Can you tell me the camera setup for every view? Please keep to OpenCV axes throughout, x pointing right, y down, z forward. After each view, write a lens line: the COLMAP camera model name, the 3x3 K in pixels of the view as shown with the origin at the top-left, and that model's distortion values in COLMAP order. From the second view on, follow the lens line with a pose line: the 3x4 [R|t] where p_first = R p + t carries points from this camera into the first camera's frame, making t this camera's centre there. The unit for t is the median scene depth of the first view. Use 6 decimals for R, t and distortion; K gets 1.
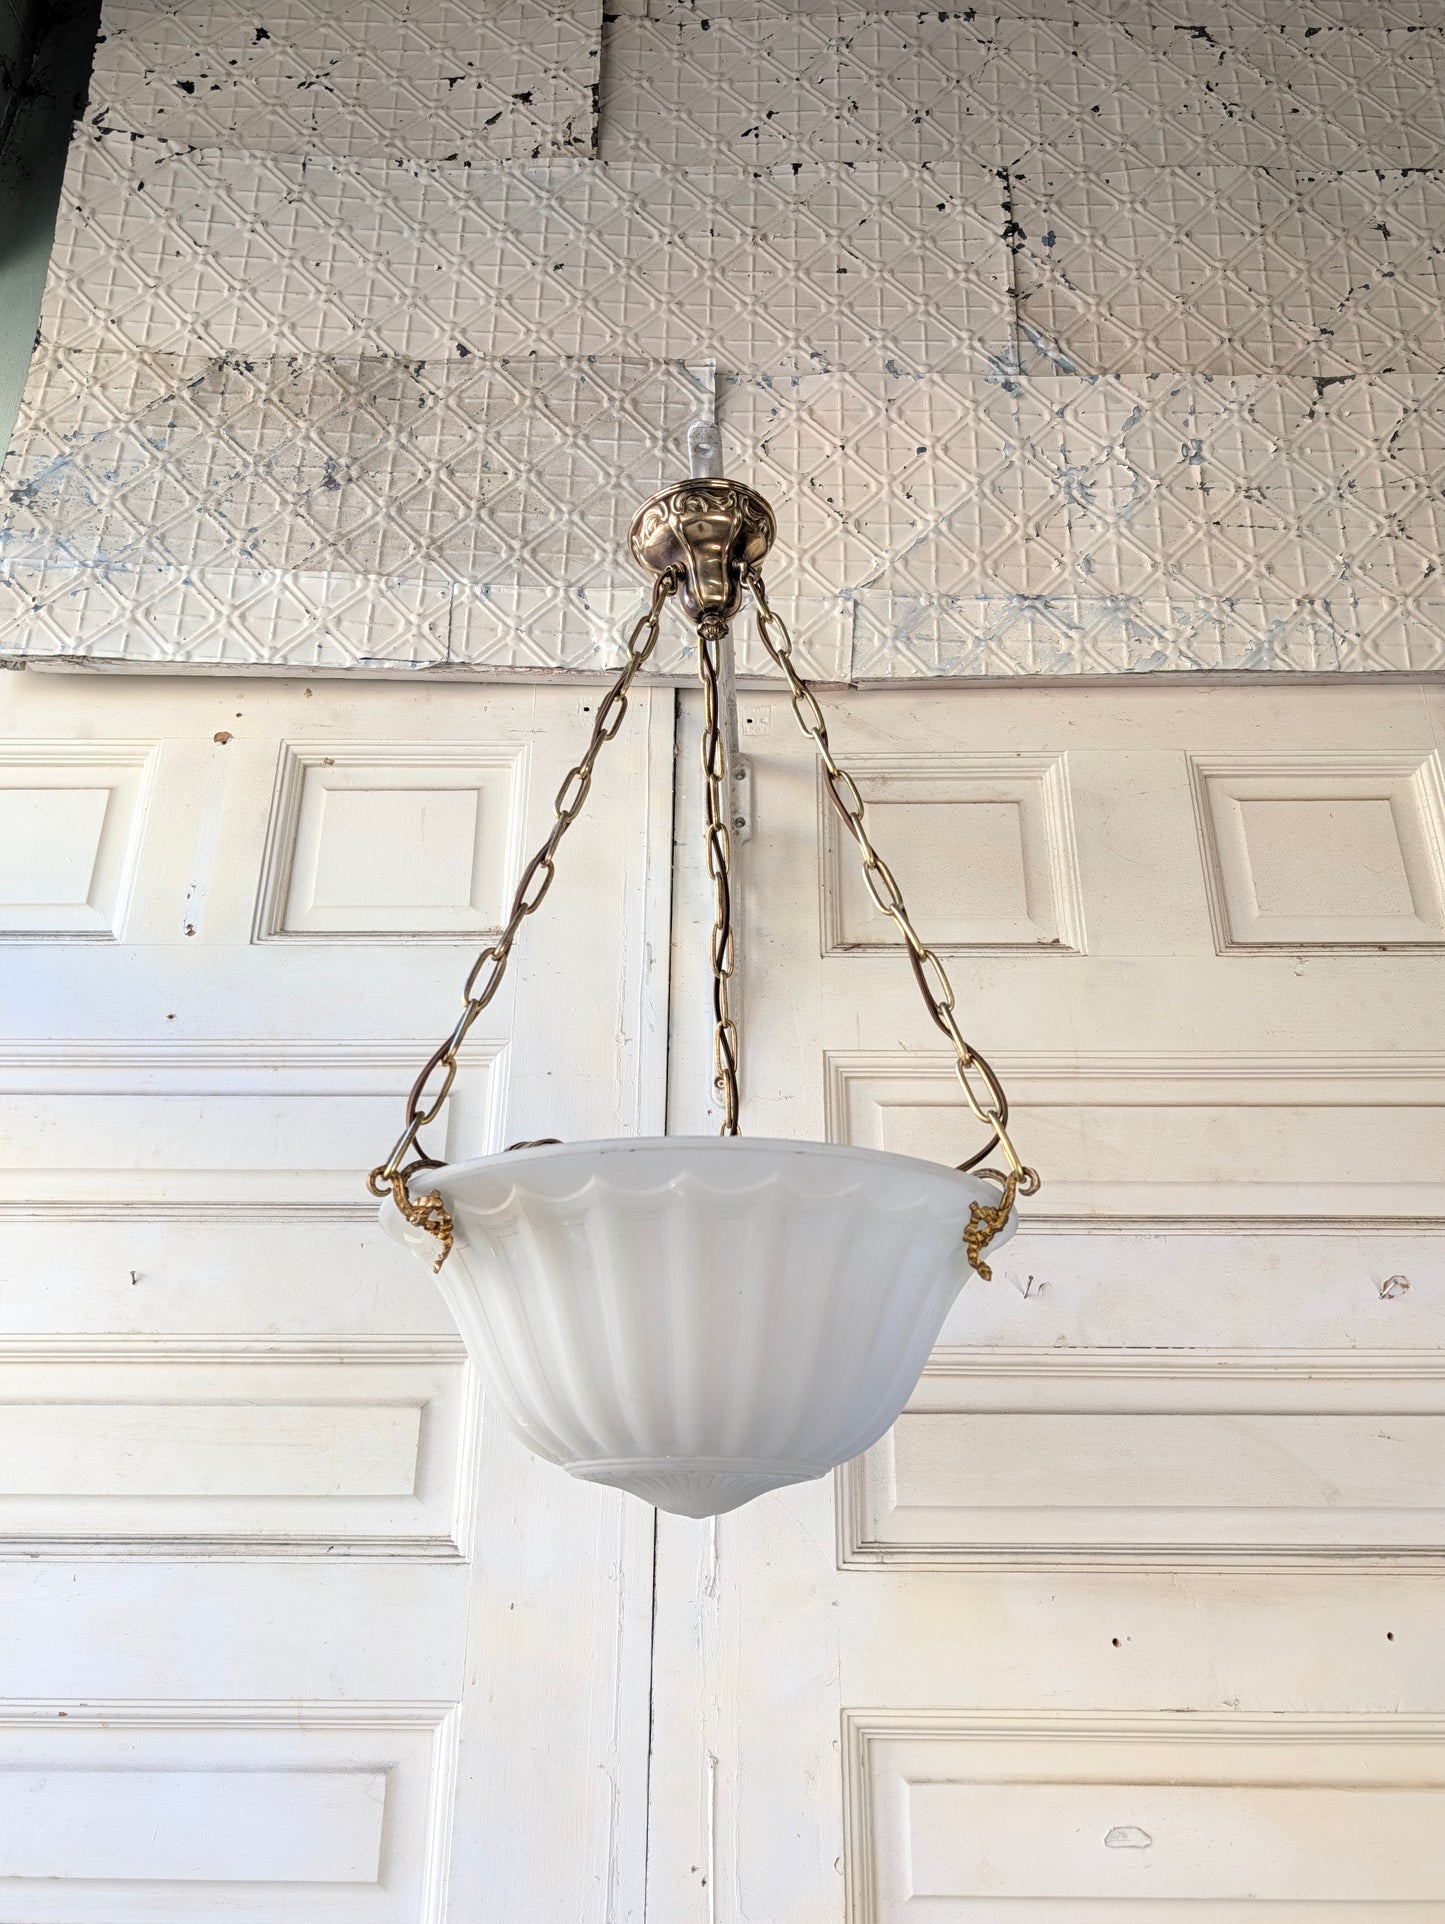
lens RADIAL K [[1430.2, 0, 716.6], [0, 1430.2, 945.5], [0, 0, 1]] dist [0.009741, -0.002366]
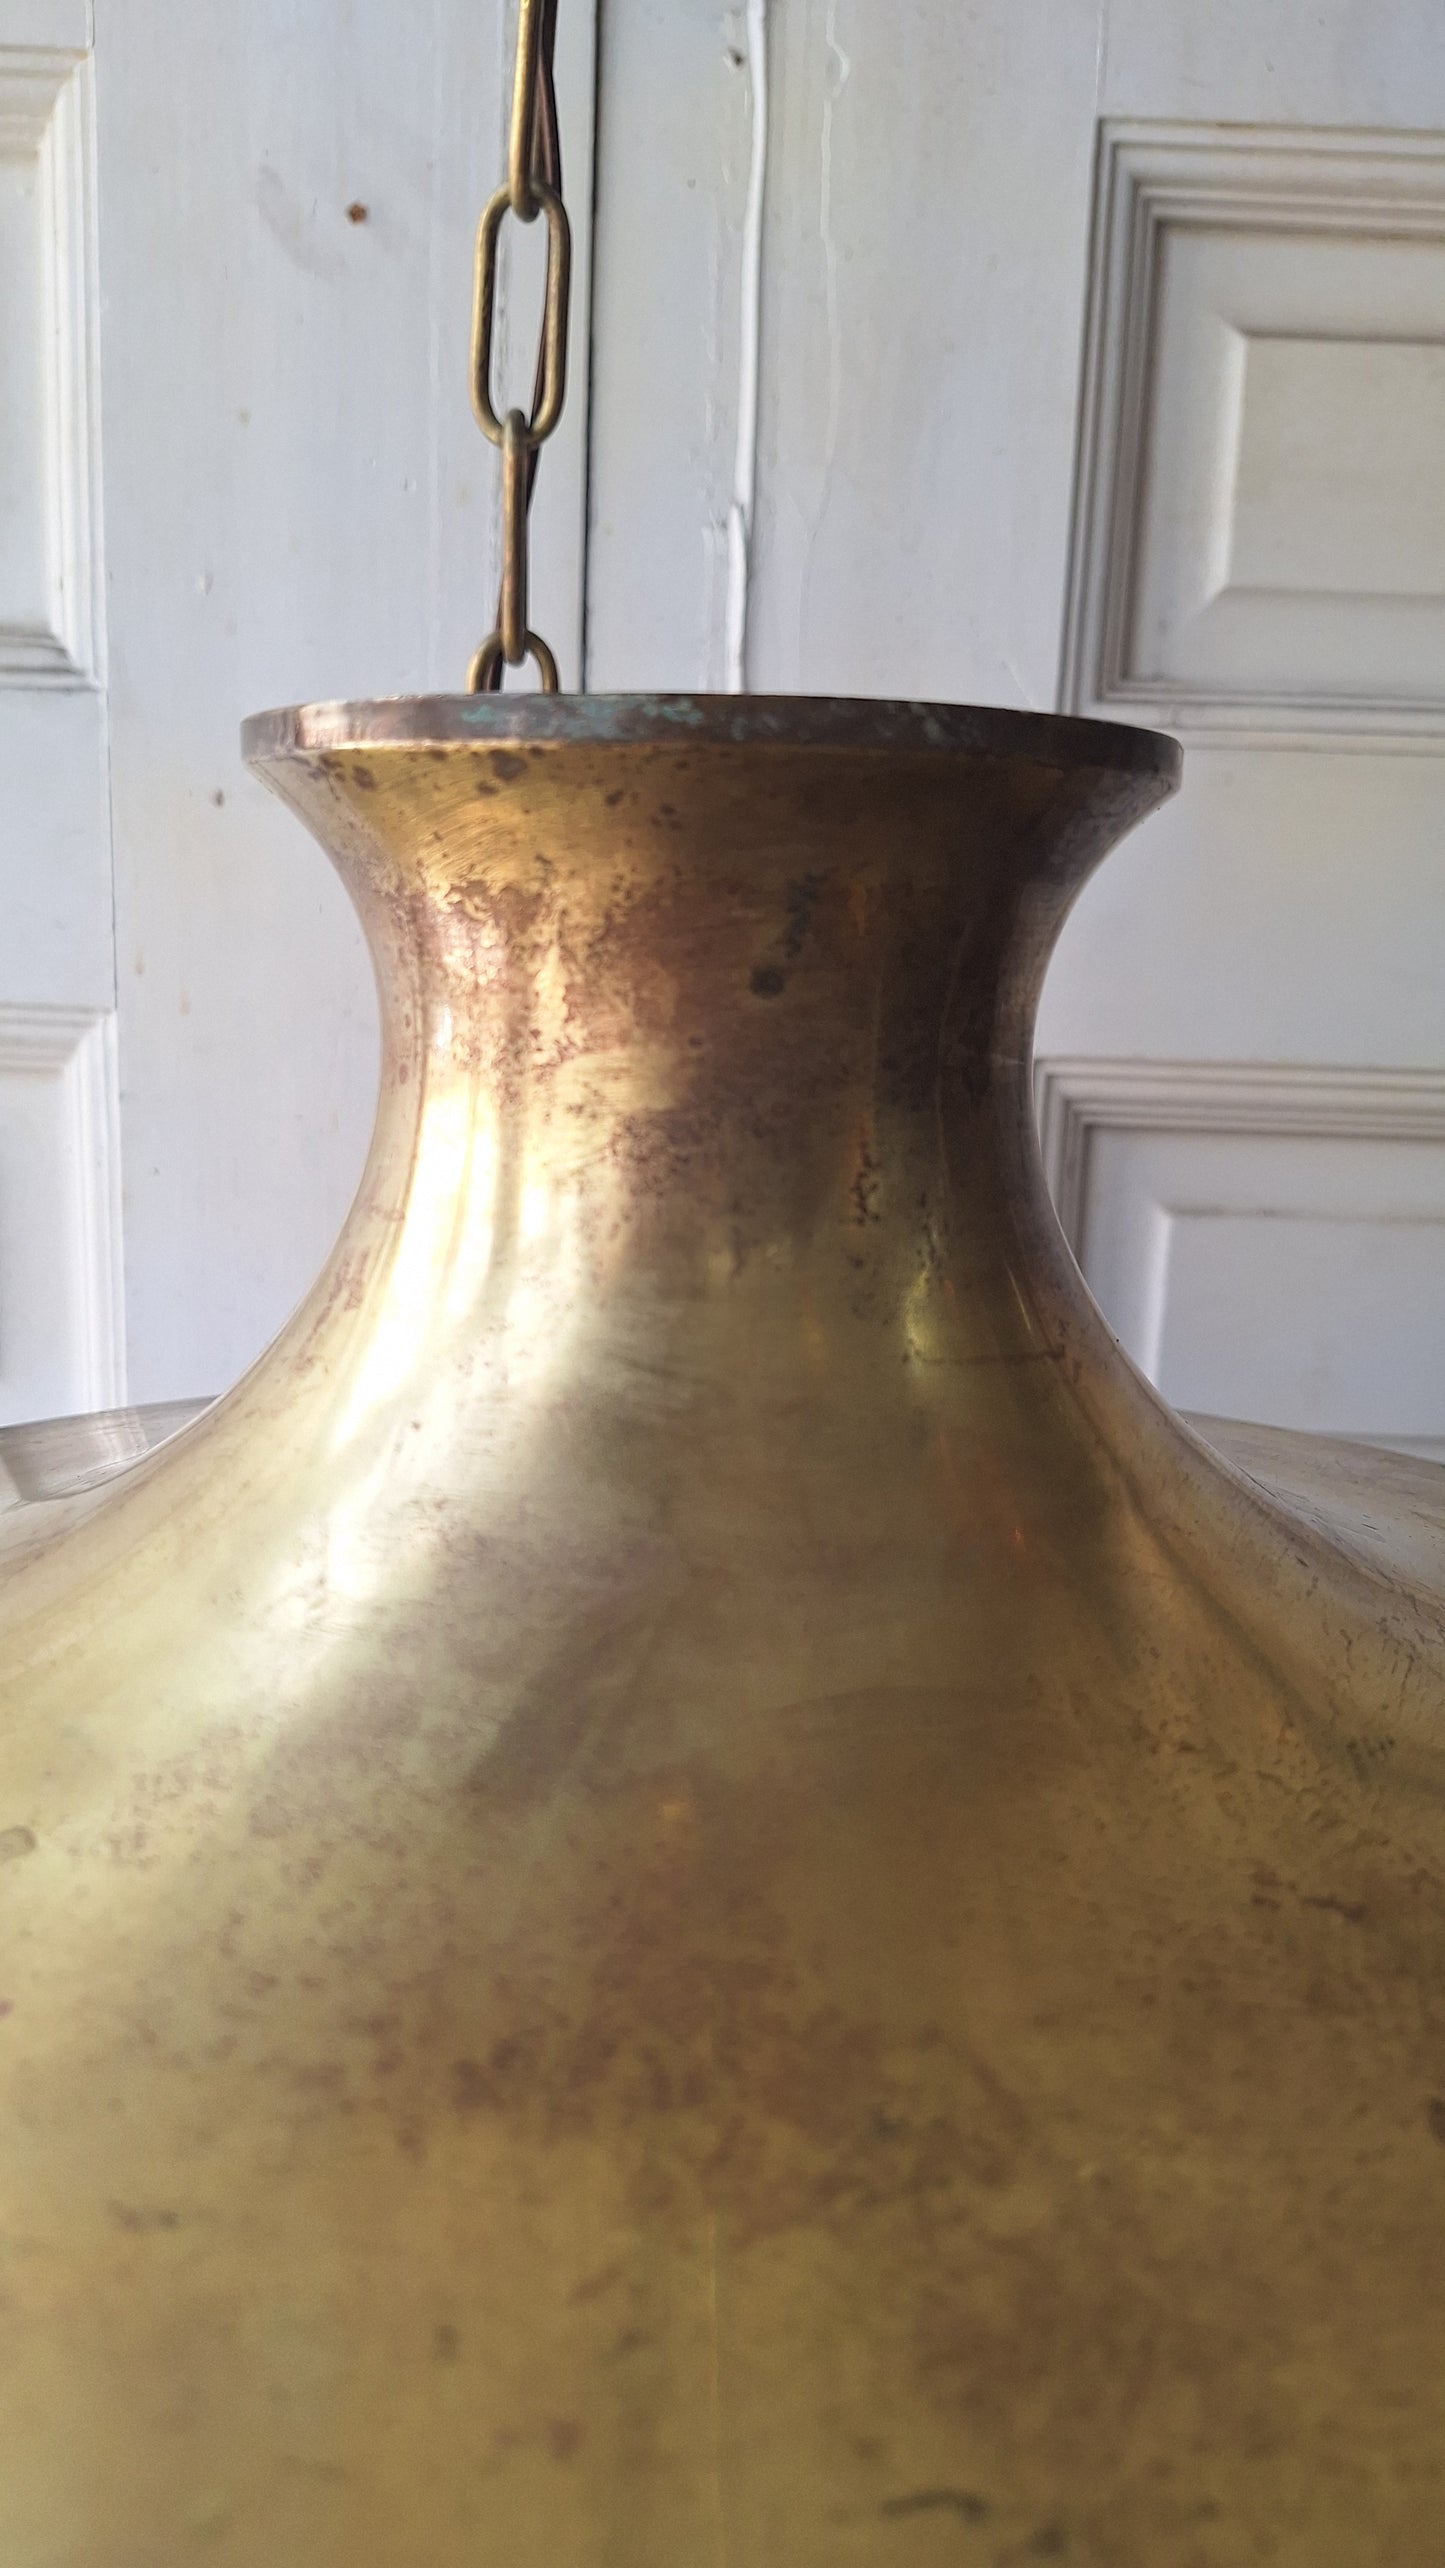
lens RADIAL K [[1854.5, 0, 777.9], [0, 1854.5, 1276.9], [0, 0, 1]] dist [0.009515, -0.050893]
pose [[0.999360, 0.033901, 0.011398, 0.007363], [-0.034159, 0.810257, 0.585079, 0.202927], [0.010599, -0.585094, 0.810896, 0.392404]]
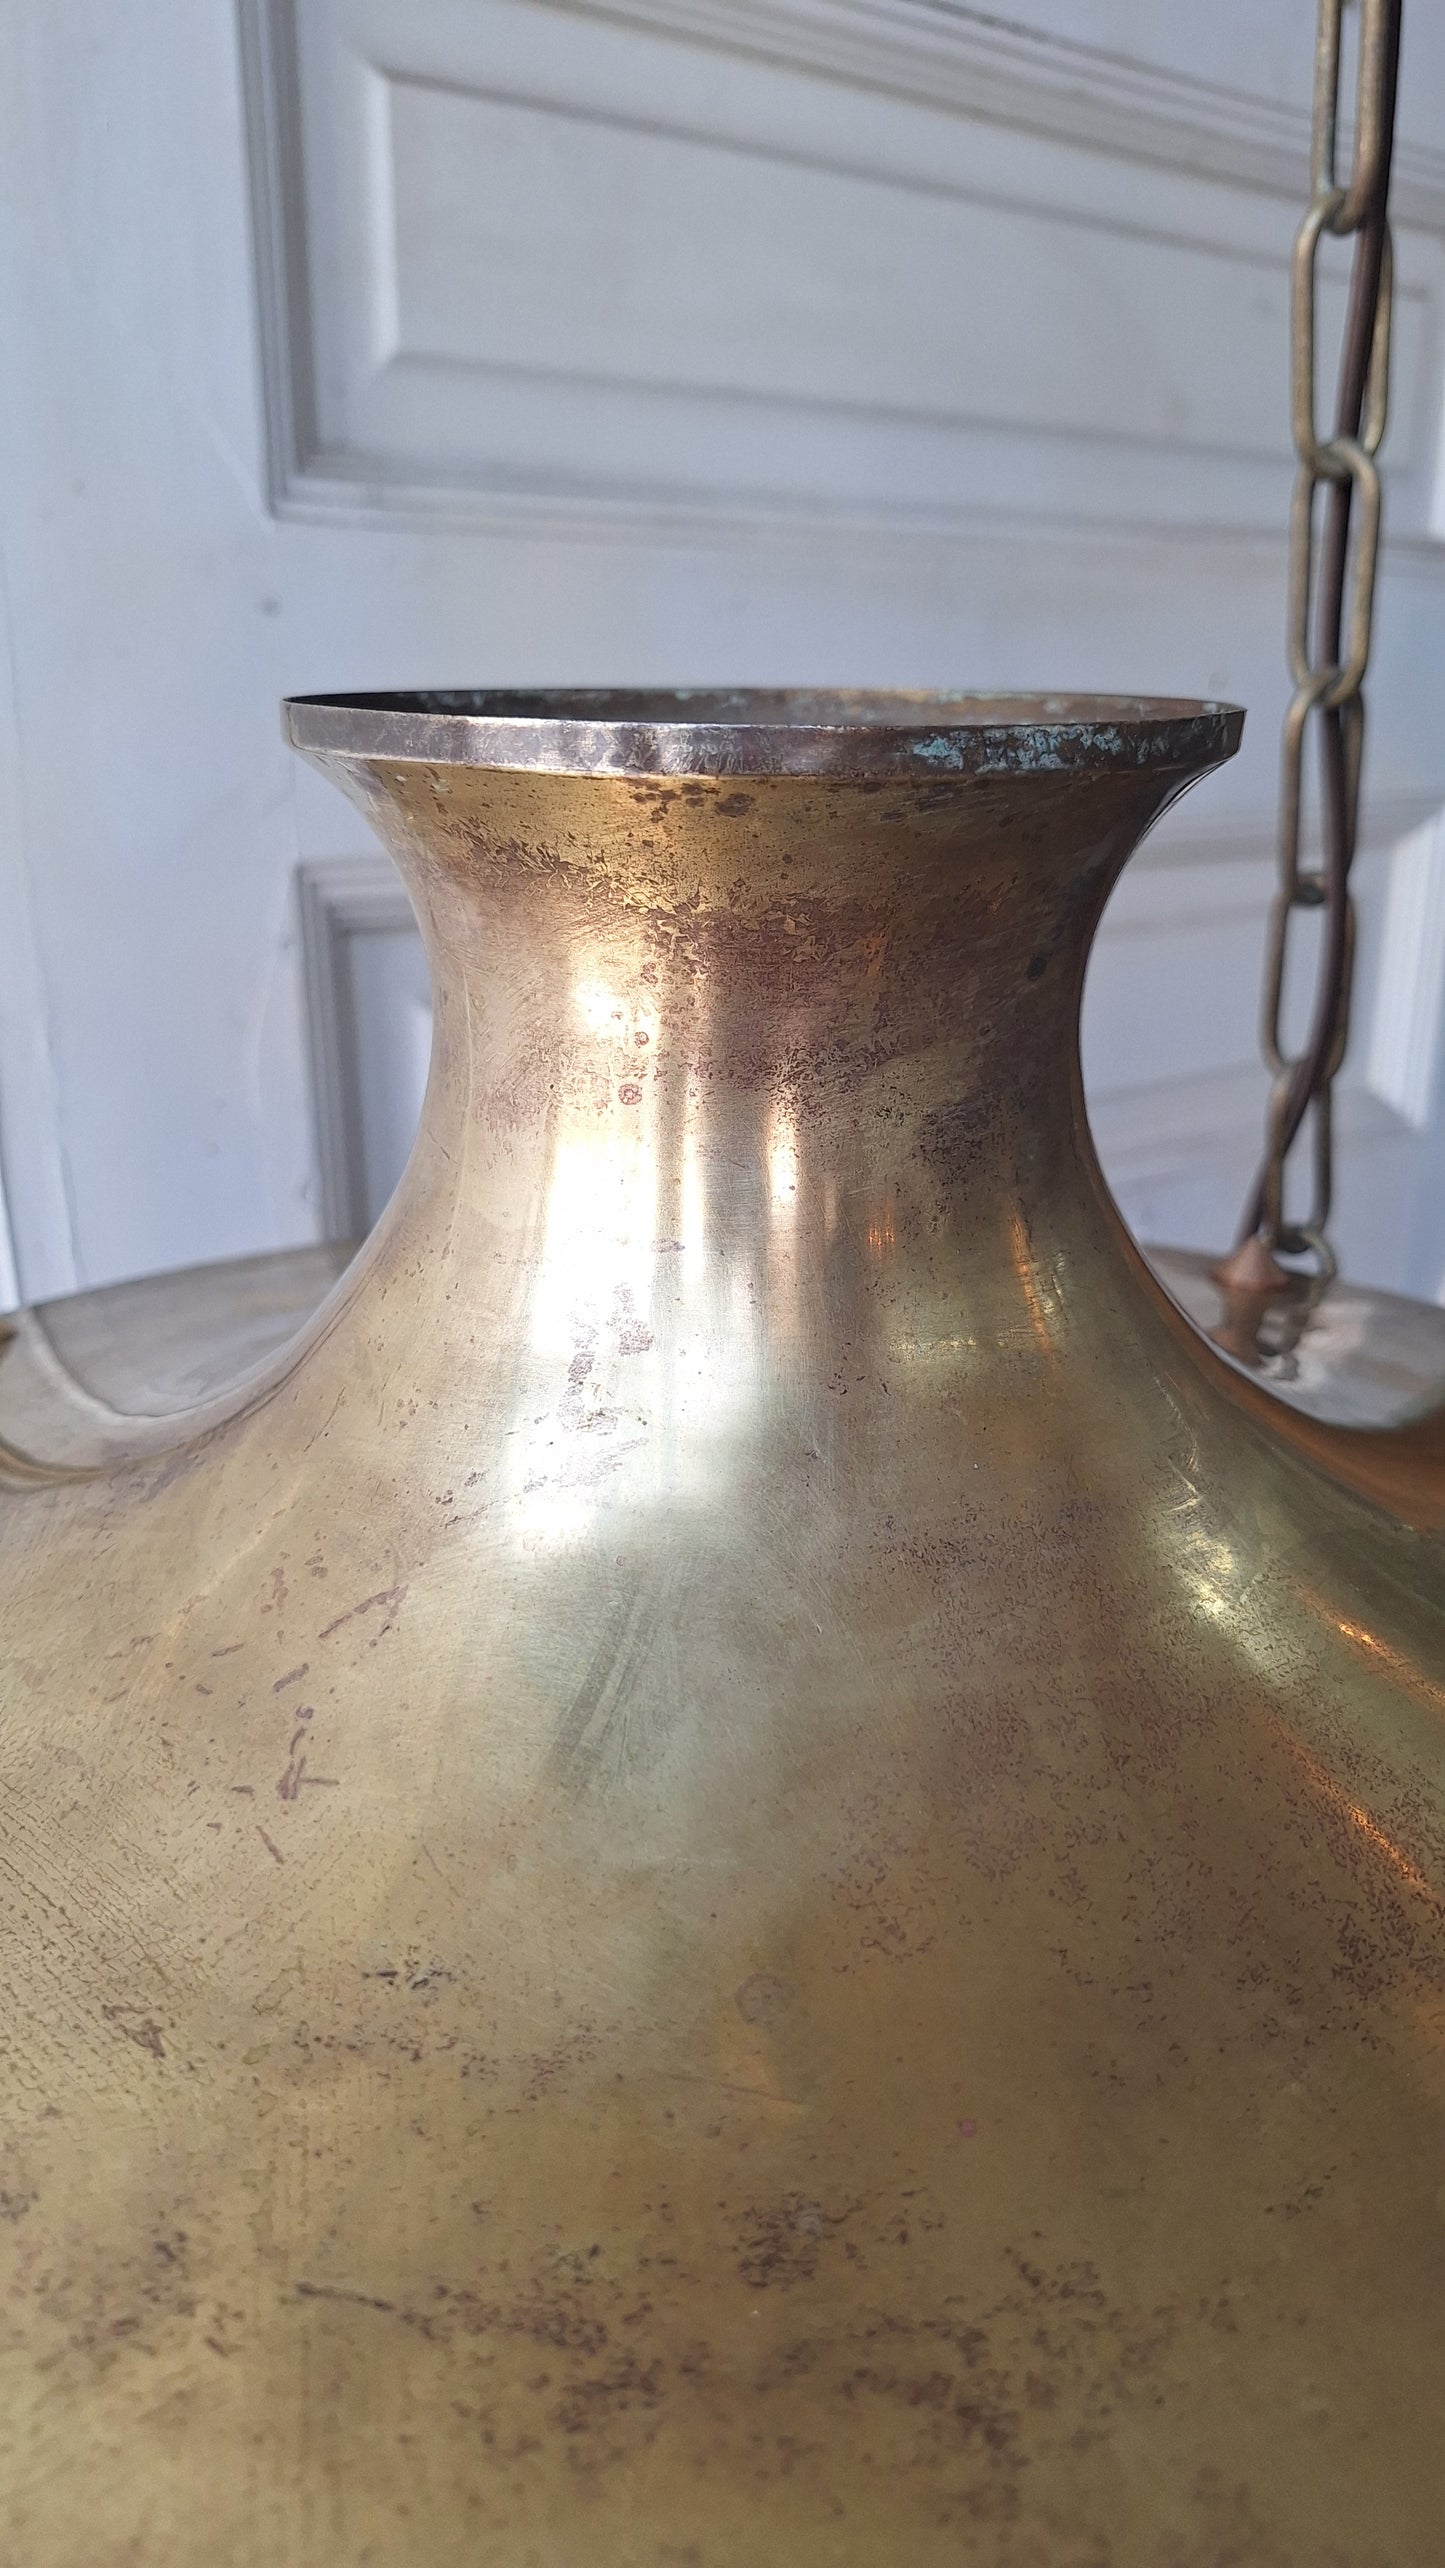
lens RADIAL K [[1891.4, 0, 722.5], [0, 1891.4, 1284.0], [0, 0, 1]] dist [-0.002401, -0.067127]
pose [[0.791245, -0.189983, 0.581237, -0.101388], [-0.271680, 0.742333, 0.612480, 0.199976], [-0.547833, -0.642532, 0.535753, 0.433920]]
